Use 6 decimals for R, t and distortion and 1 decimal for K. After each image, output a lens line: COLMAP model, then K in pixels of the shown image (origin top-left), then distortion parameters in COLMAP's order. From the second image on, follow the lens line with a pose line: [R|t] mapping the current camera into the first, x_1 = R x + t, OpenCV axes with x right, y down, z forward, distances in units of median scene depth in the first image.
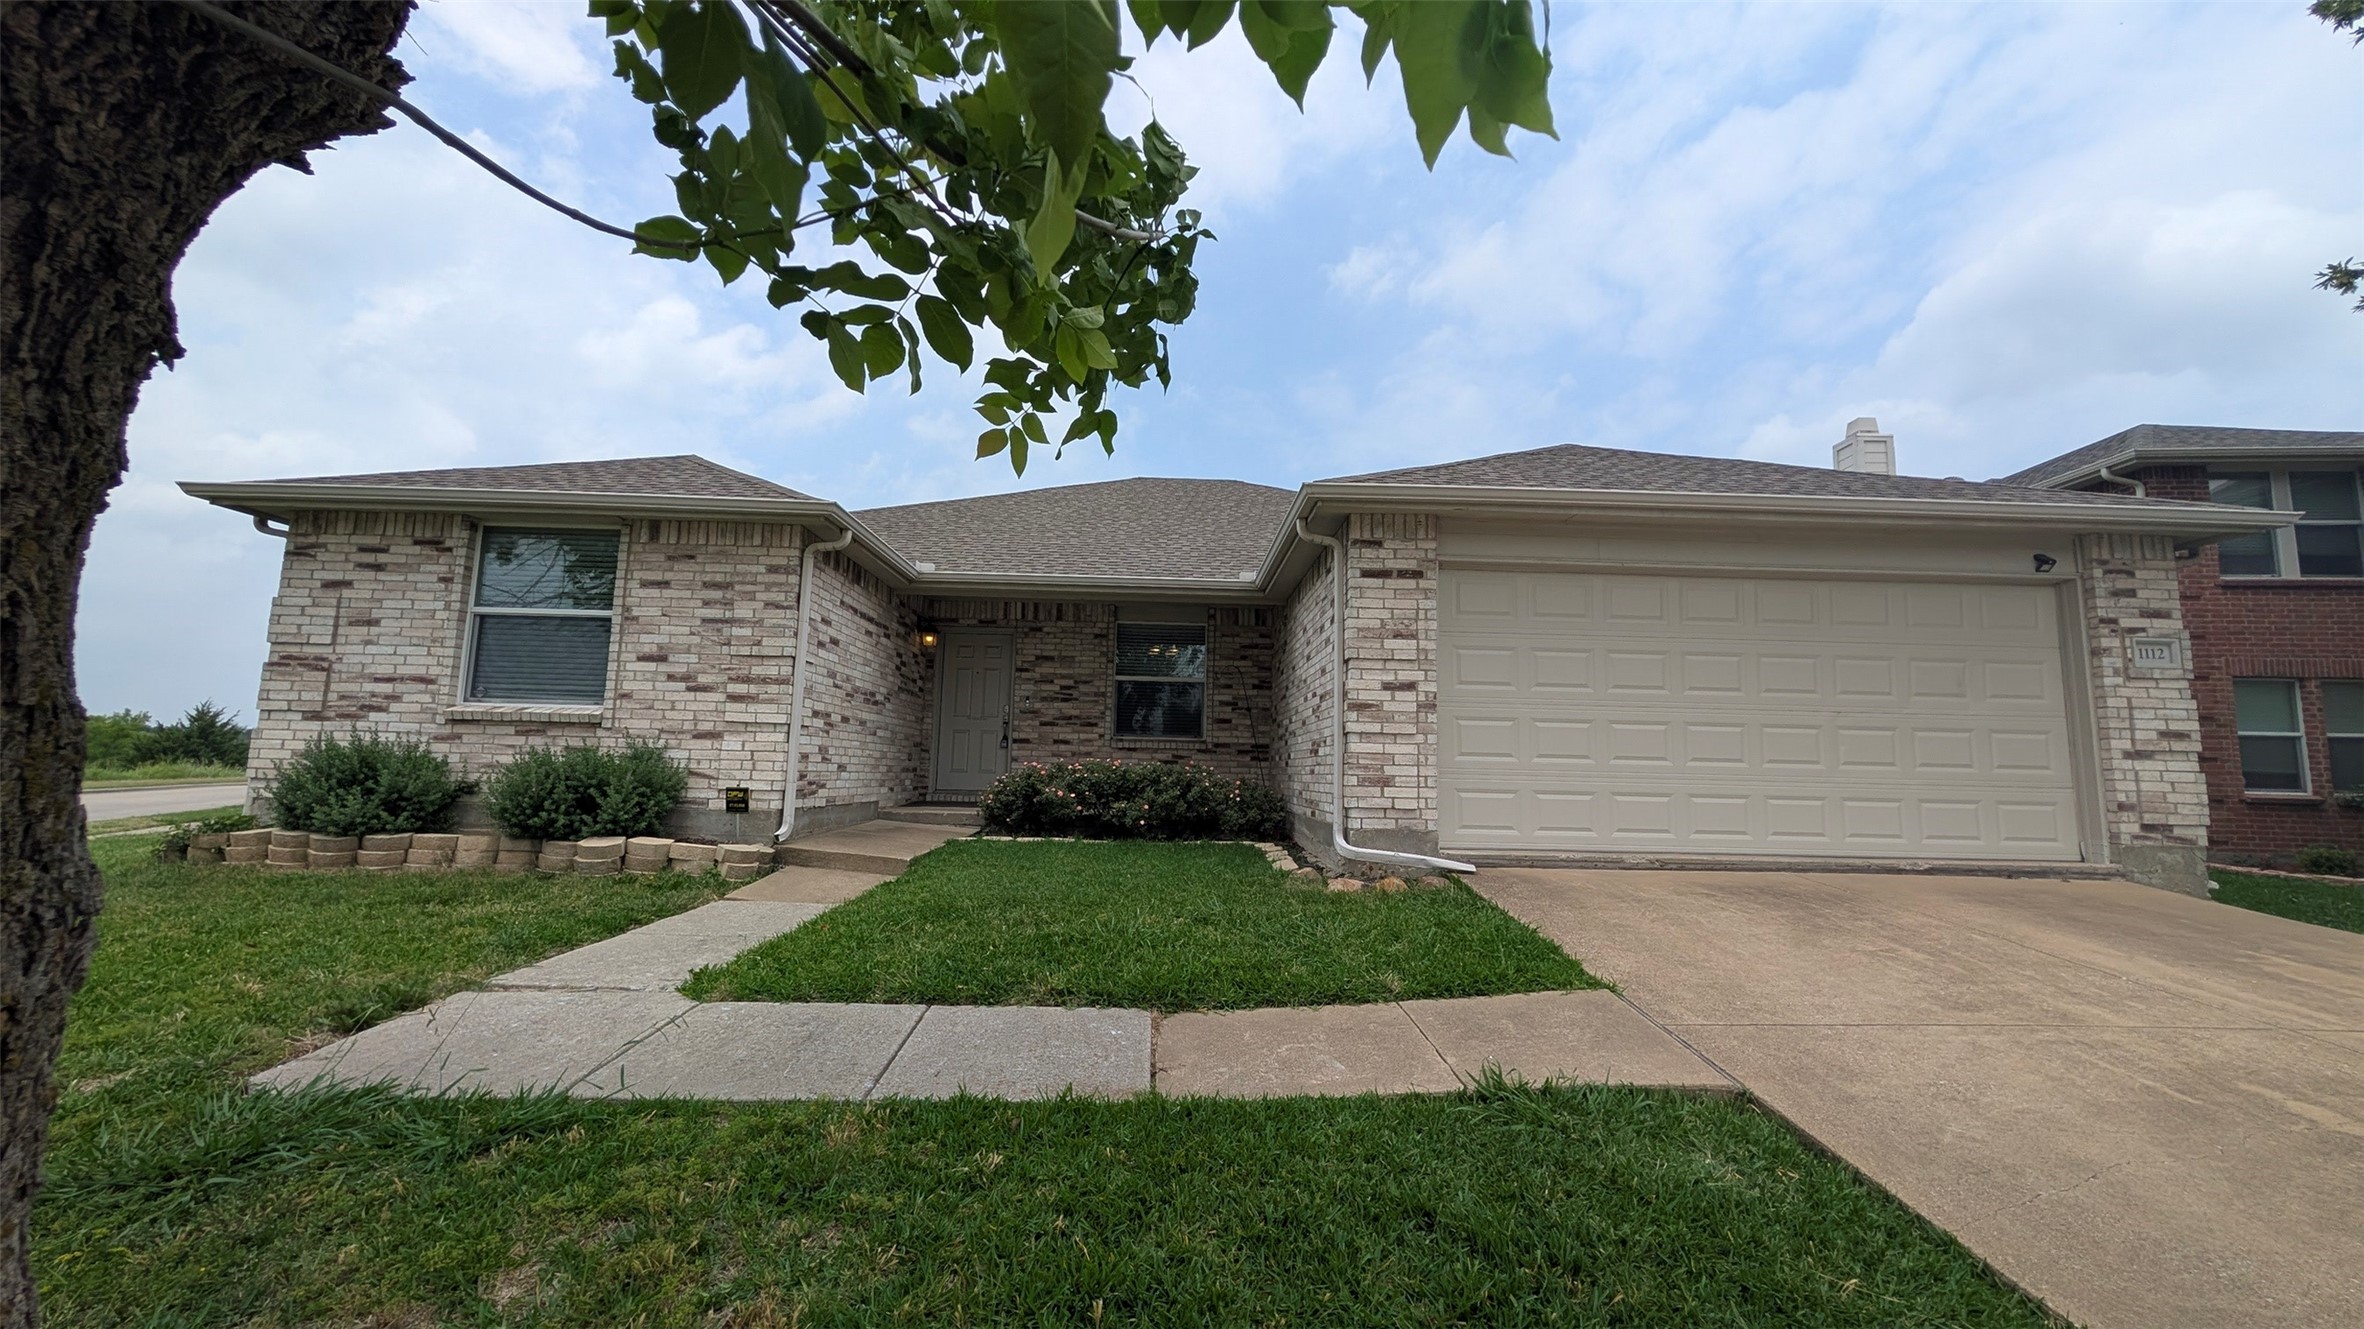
lens RADIAL K [[898.1, 0, 1182.3], [0, 898.1, 665.7], [0, 0, 1]] dist [0.001023, 0.000270]
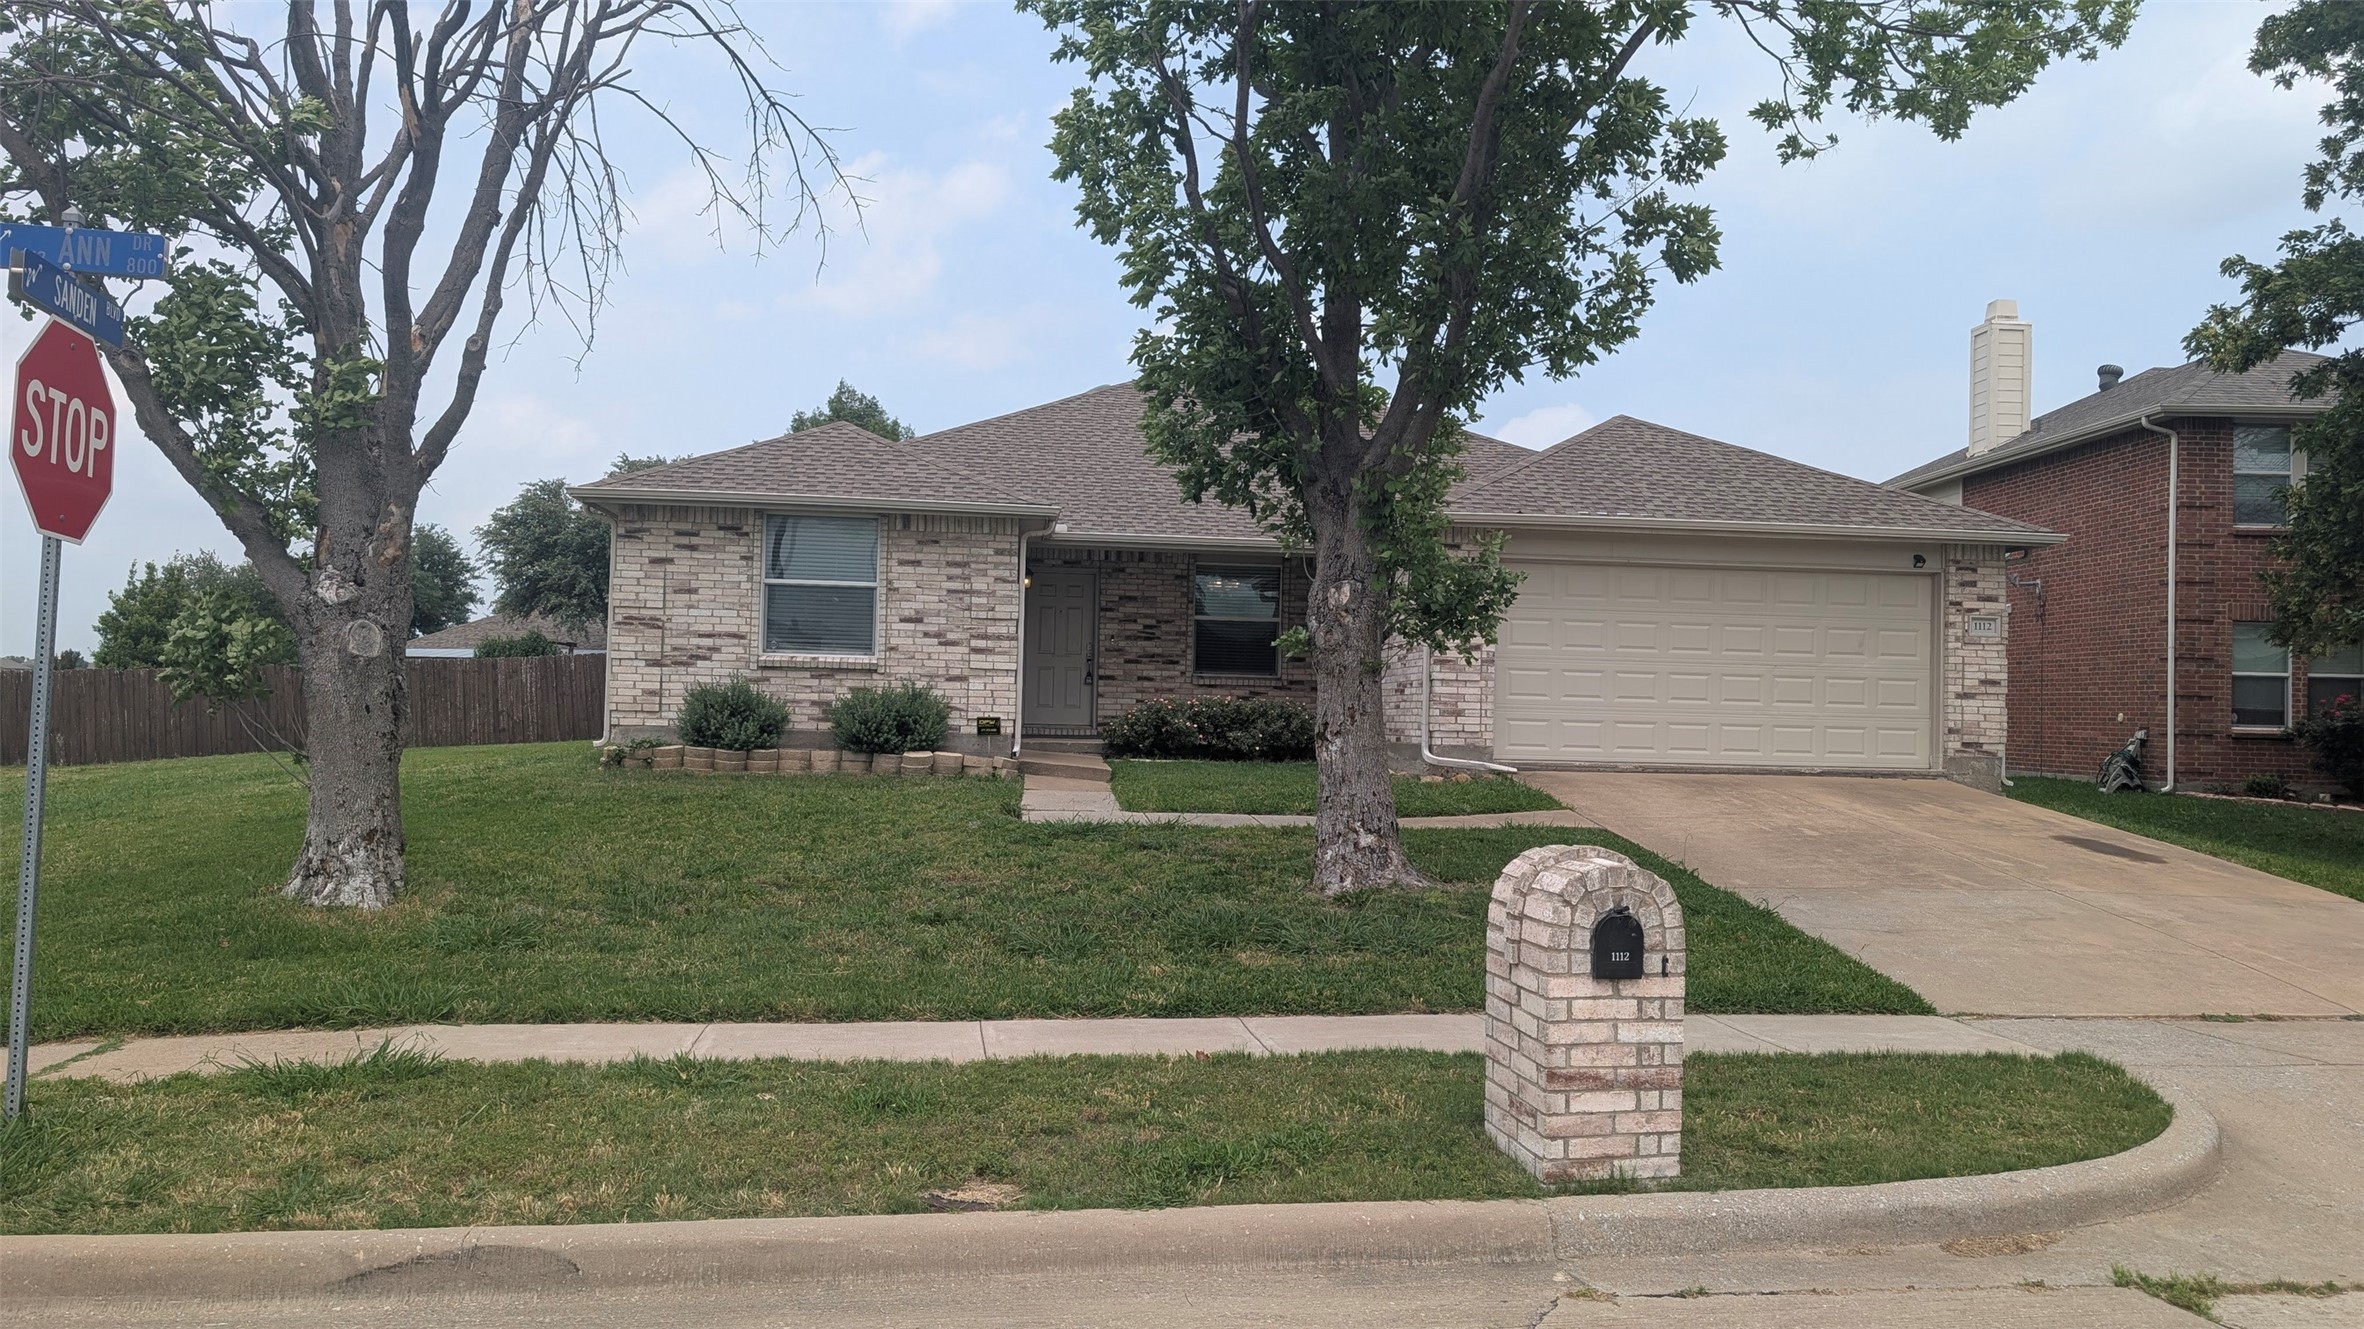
lens RADIAL K [[1692.6, 0, 1180.7], [0, 1692.6, 664.9], [0, 0, 1]] dist [0.052184, -0.000981]
pose [[0.996585, 0.003267, 0.082513, -0.404638], [-0.010664, 0.995942, 0.089368, -0.170393], [-0.081886, -0.089943, 0.992575, -1.515126]]
